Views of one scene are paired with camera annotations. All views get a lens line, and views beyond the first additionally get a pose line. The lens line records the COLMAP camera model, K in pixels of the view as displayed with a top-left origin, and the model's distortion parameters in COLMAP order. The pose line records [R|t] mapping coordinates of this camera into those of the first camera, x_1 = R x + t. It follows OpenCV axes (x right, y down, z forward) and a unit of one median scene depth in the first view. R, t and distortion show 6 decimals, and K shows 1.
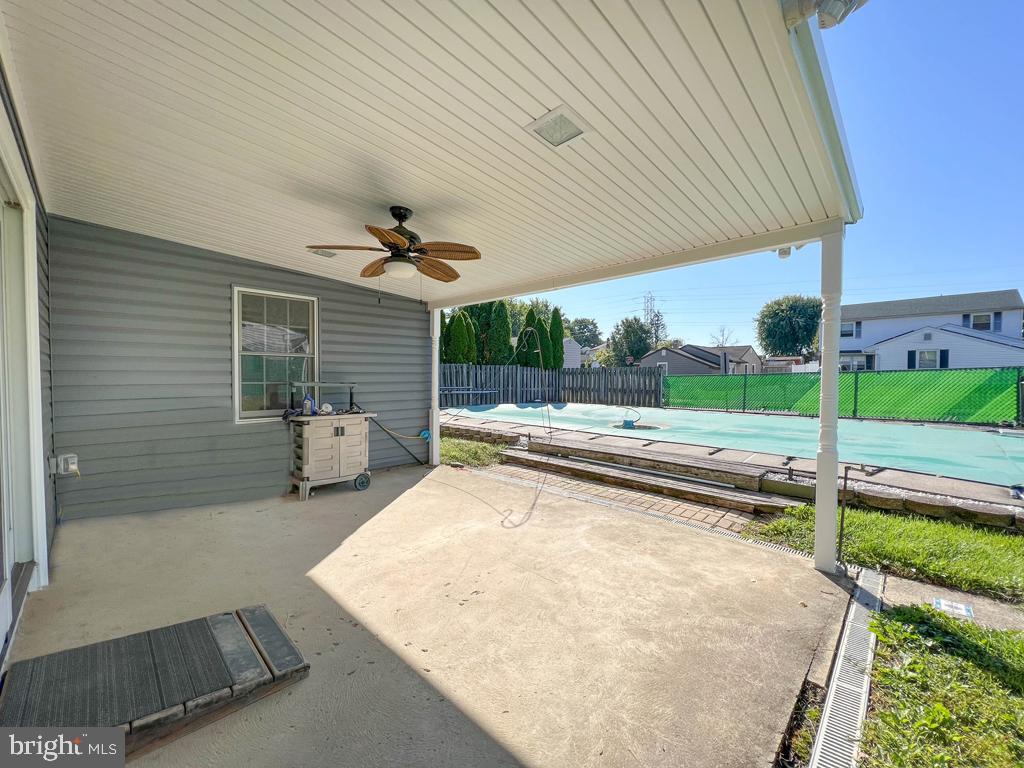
lens RADIAL K [[413.4, 0, 512.0], [0, 413.4, 384.0], [0, 0, 1]] dist [0.000699, 0.000149]
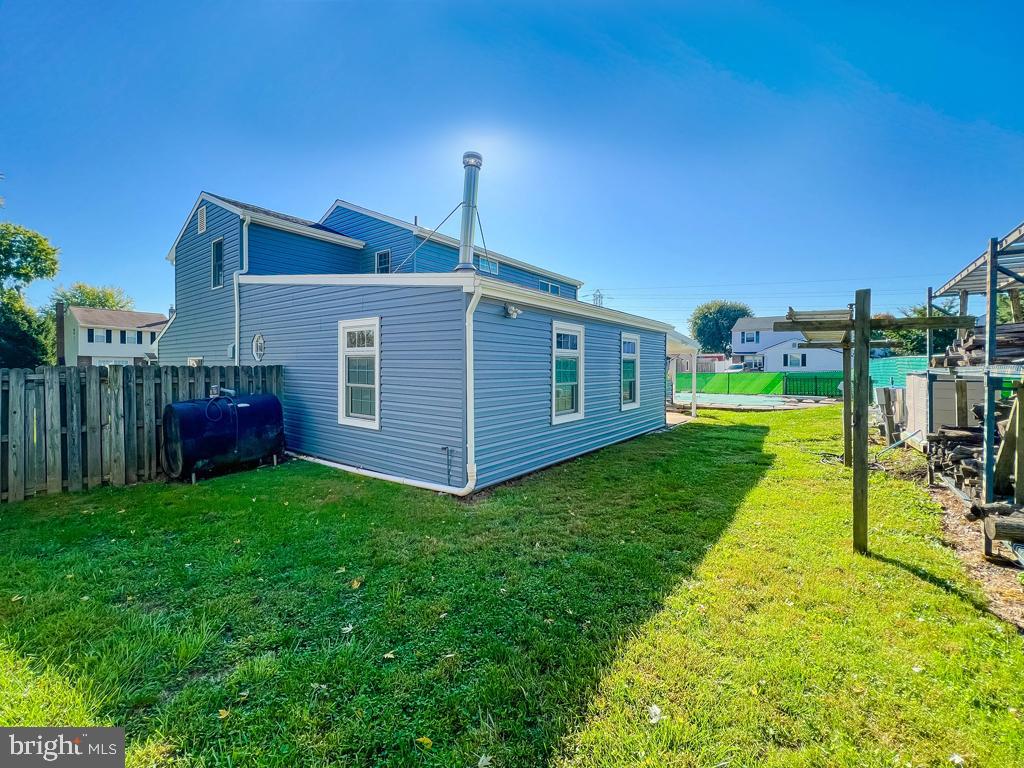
lens RADIAL K [[423.5, 0, 515.3], [0, 423.5, 375.2], [0, 0, 1]] dist [0.000205, 0.000248]
pose [[0.990523, -0.001753, 0.137333, -0.961866], [0.001694, 0.999998, 0.000547, -0.031388], [-0.137333, -0.000309, 0.990525, -1.734089]]
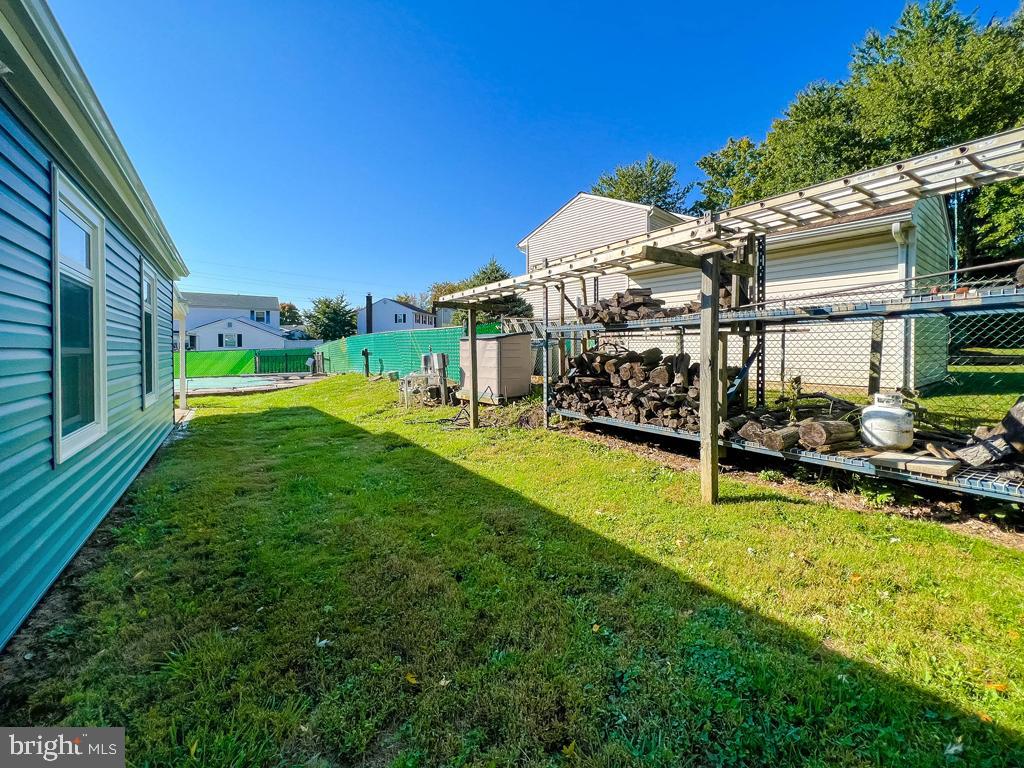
lens RADIAL K [[418.3, 0, 510.4], [0, 418.3, 351.6], [0, 0, 1]] dist [-0.002984, -0.000193]
pose [[0.205988, -0.007453, 0.978526, -1.004199], [0.024721, 0.999691, 0.002410, 0.001978], [-0.978242, 0.023694, 0.206108, -1.161176]]
